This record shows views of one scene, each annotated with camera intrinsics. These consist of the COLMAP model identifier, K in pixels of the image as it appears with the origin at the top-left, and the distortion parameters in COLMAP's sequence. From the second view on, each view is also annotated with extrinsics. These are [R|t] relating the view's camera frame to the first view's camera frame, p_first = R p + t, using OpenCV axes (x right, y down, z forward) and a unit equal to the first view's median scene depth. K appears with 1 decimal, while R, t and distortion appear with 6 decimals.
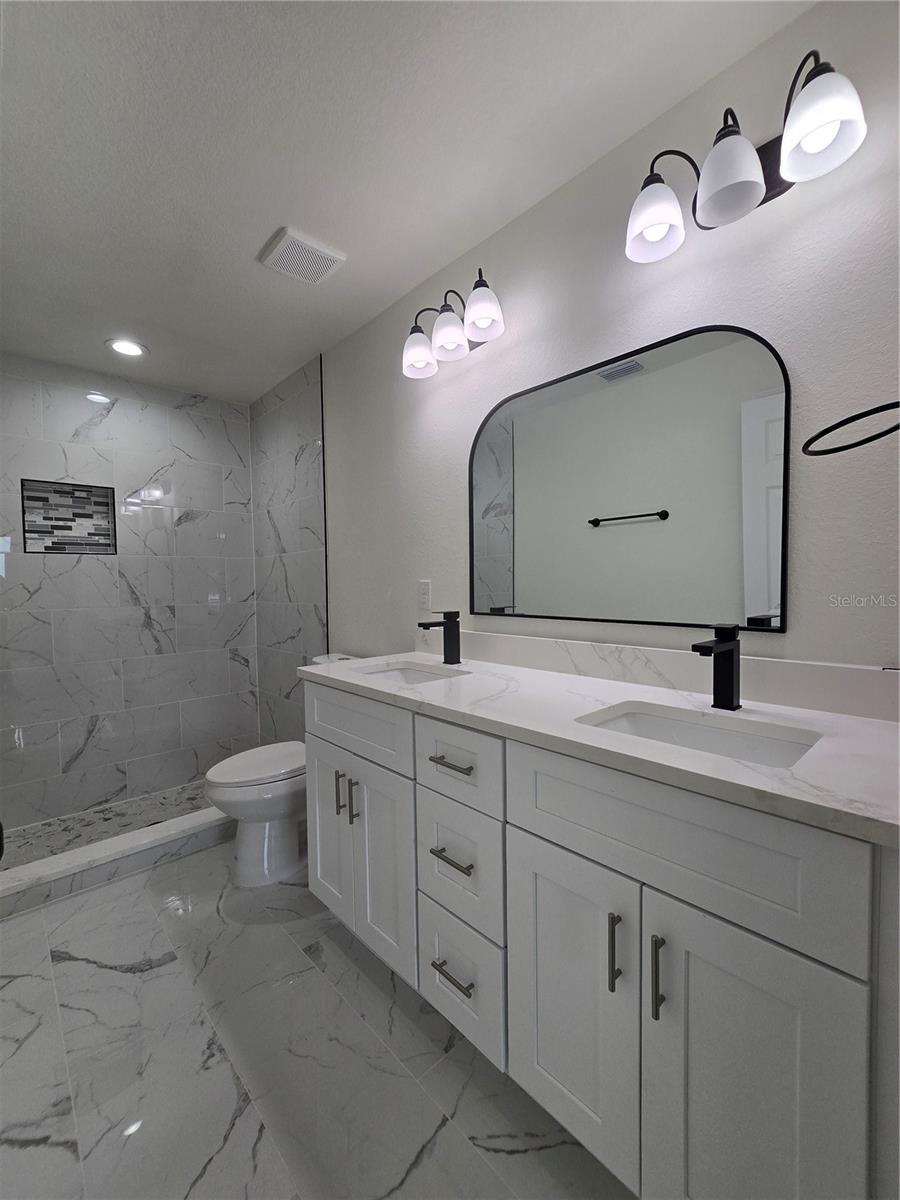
lens RADIAL K [[489.5, 0, 446.8], [0, 489.5, 600.0], [0, 0, 1]] dist [-0.003785, -0.000114]
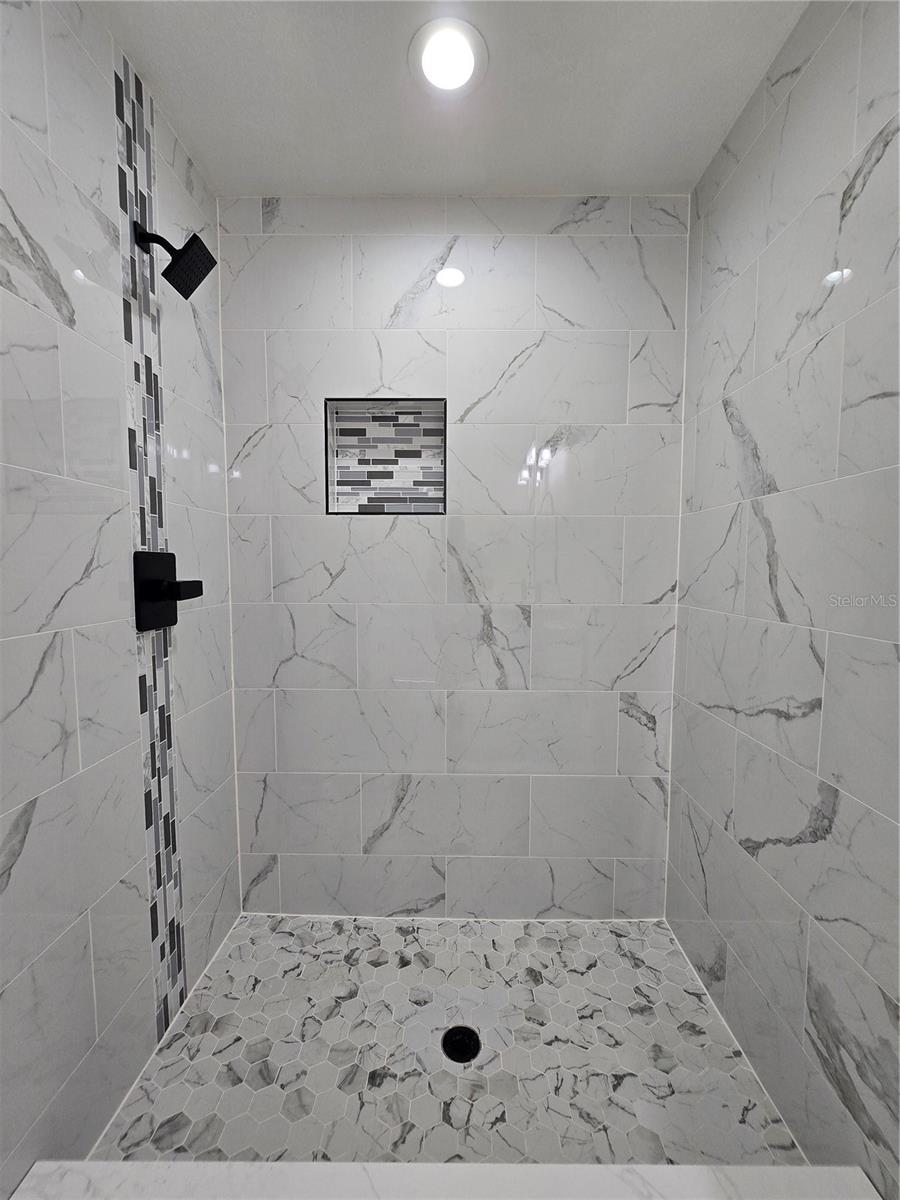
lens RADIAL K [[489.5, 0, 454.5], [0, 489.5, 602.0], [0, 0, 1]] dist [-0.003785, -0.000114]
pose [[0.728853, 0.070149, -0.681067, -0.264313], [-0.041700, 0.997439, 0.058108, -0.022864], [0.683399, -0.013952, 0.729912, 0.585413]]
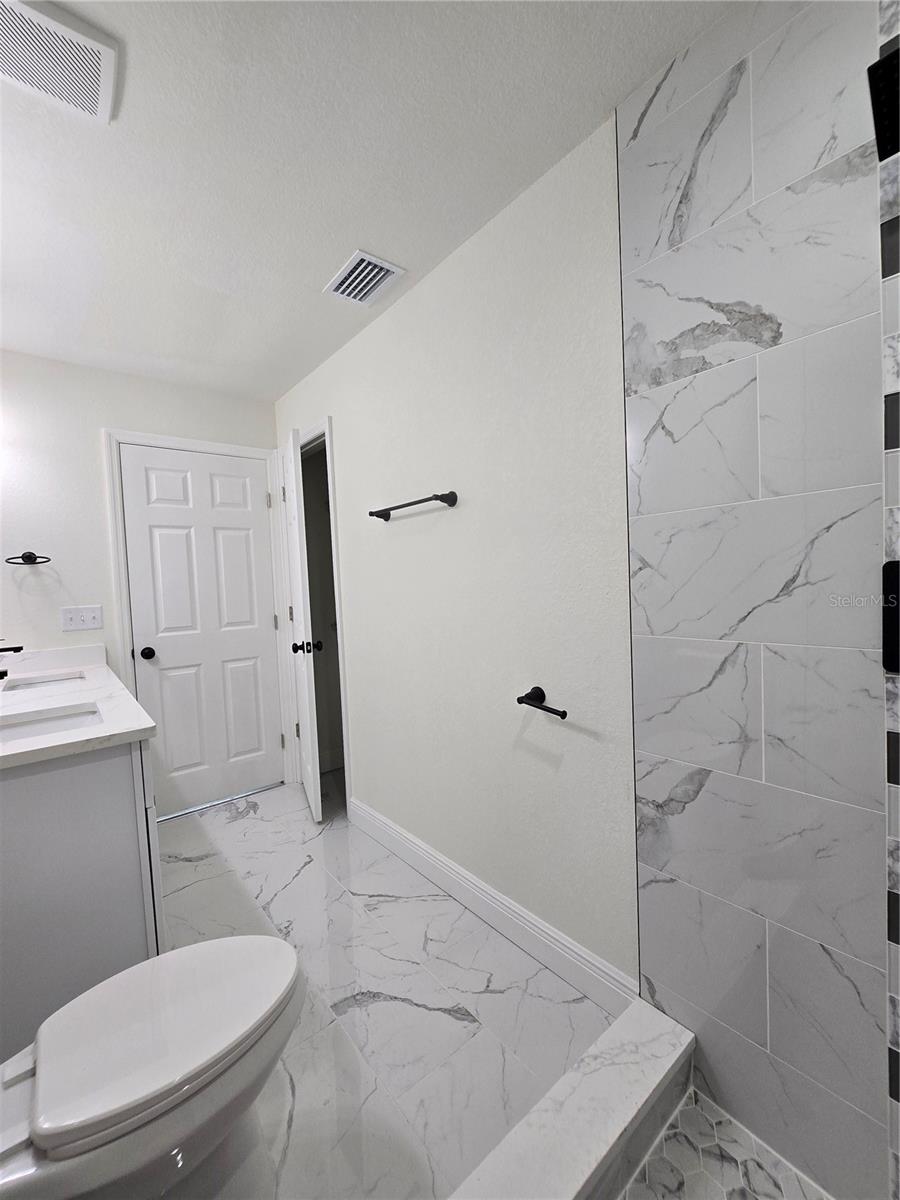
lens RADIAL K [[489.5, 0, 452.2], [0, 489.5, 601.4], [0, 0, 1]] dist [-0.003785, -0.000114]
pose [[-0.995534, 0.057541, 0.074834, -0.602992], [0.063528, 0.994748, 0.080251, -0.058197], [-0.069824, 0.084647, -0.993962, 1.222928]]
